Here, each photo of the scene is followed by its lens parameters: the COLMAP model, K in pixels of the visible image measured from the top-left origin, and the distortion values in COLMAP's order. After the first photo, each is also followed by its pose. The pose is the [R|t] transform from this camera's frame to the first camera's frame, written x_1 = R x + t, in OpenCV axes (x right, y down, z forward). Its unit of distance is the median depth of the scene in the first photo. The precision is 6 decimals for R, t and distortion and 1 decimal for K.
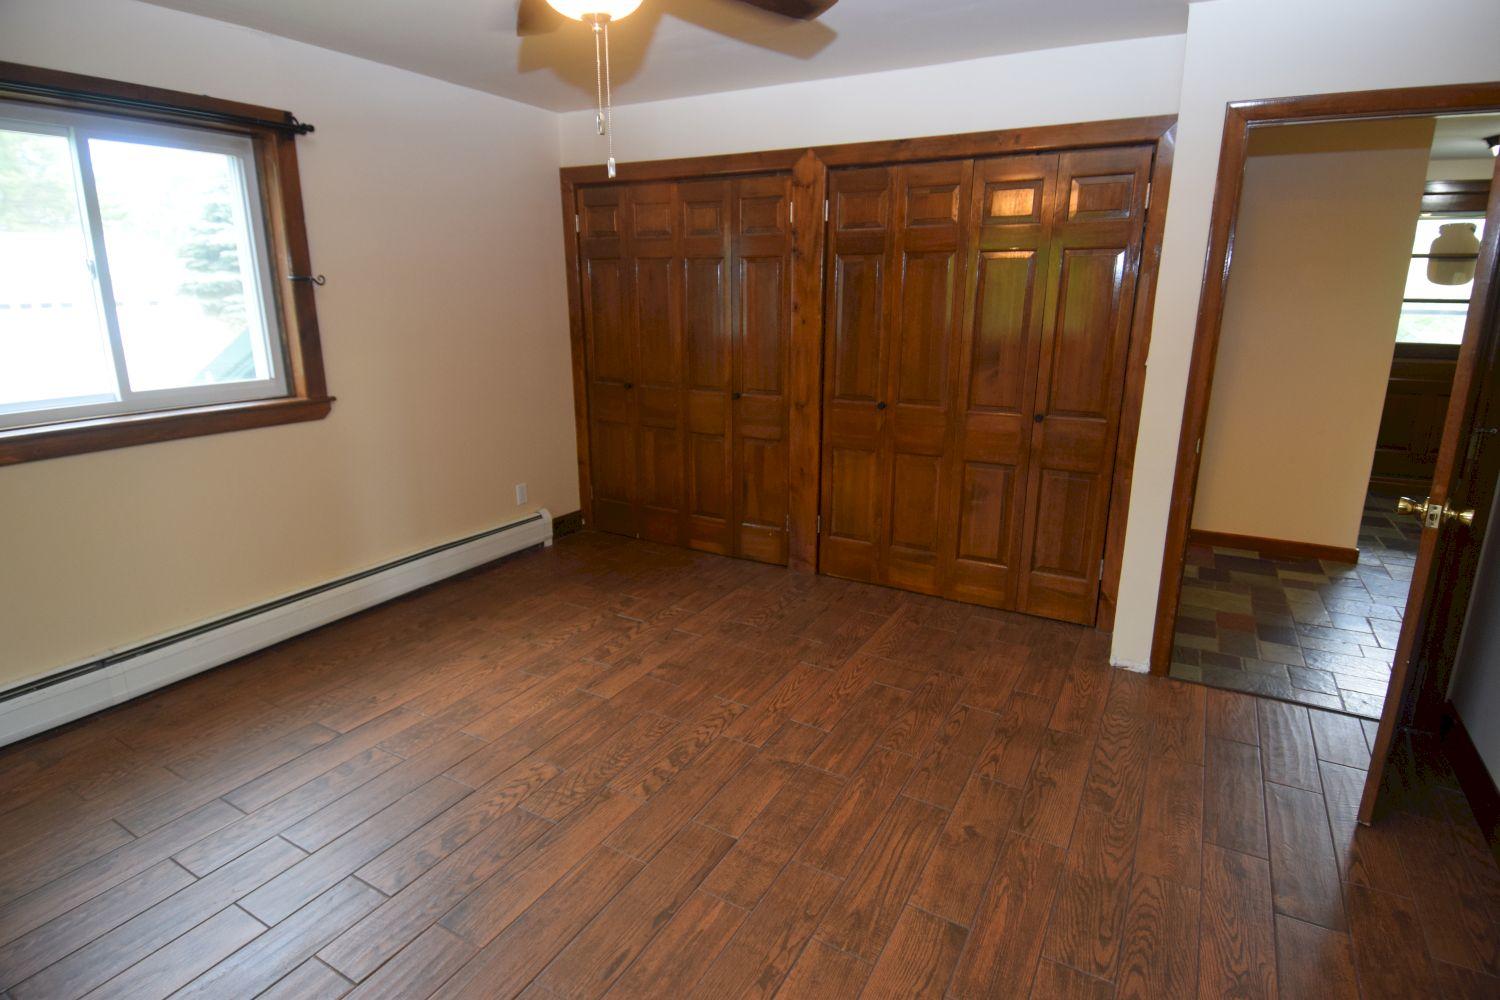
lens RADIAL K [[786.7, 0, 756.5], [0, 786.7, 493.6], [0, 0, 1]] dist [0.014325, -0.000261]
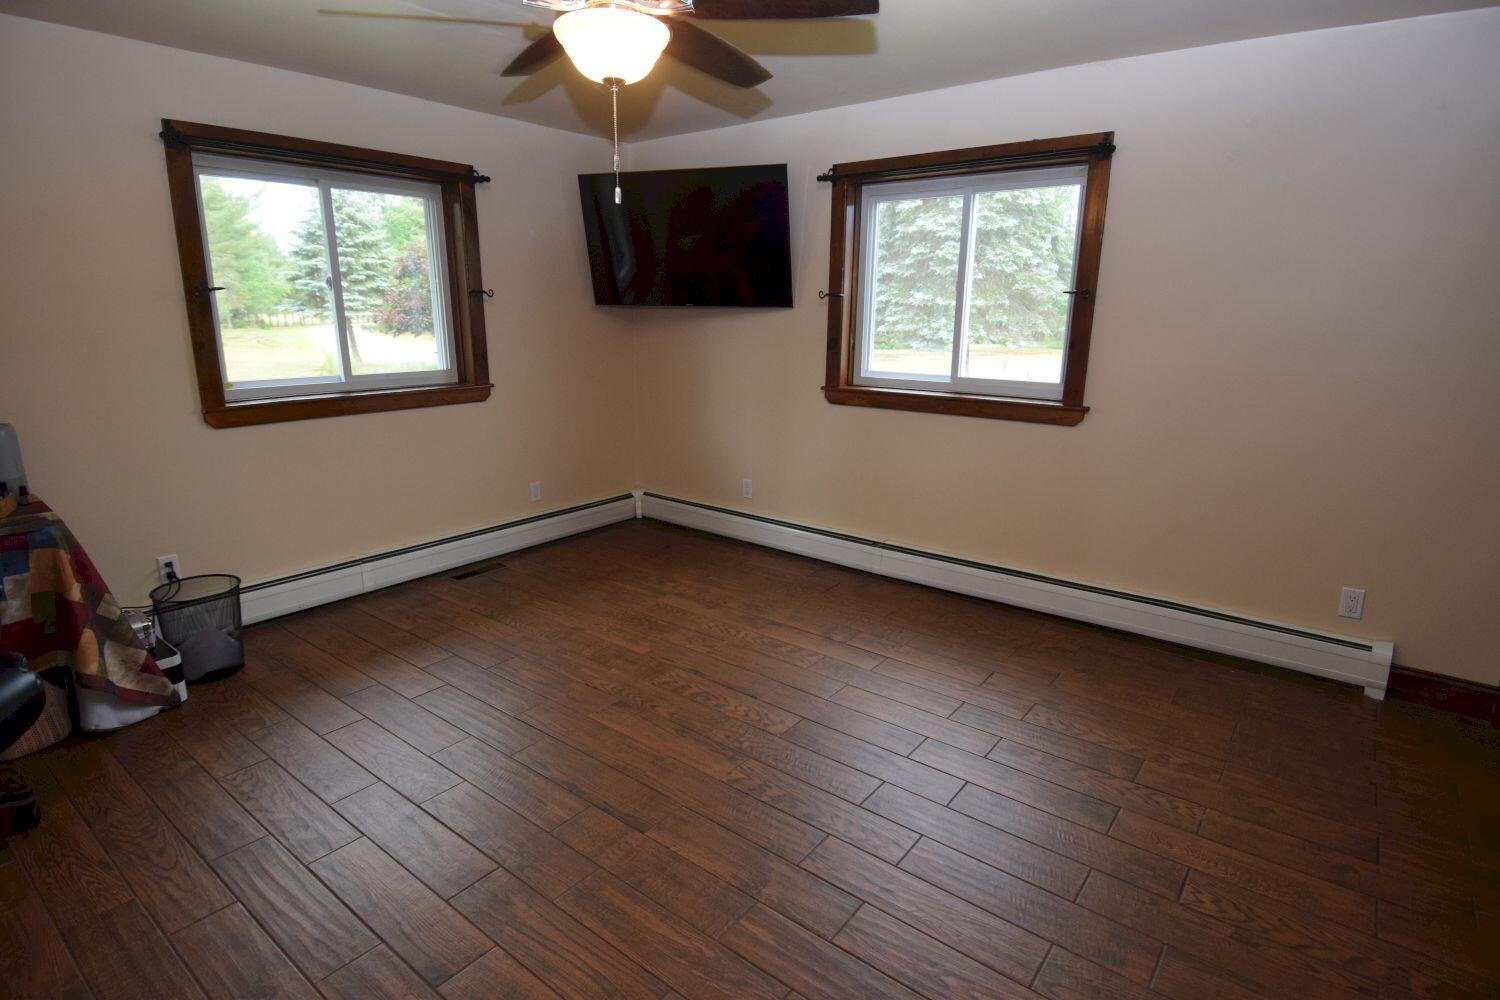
lens RADIAL K [[786.7, 0, 756.7], [0, 786.7, 500.3], [0, 0, 1]] dist [0.014325, -0.000261]
pose [[-0.153260, 0.233405, -0.960226, 0.552863], [-0.252883, 0.930086, 0.266441, -0.179409], [0.955281, 0.283659, -0.083521, 0.734822]]
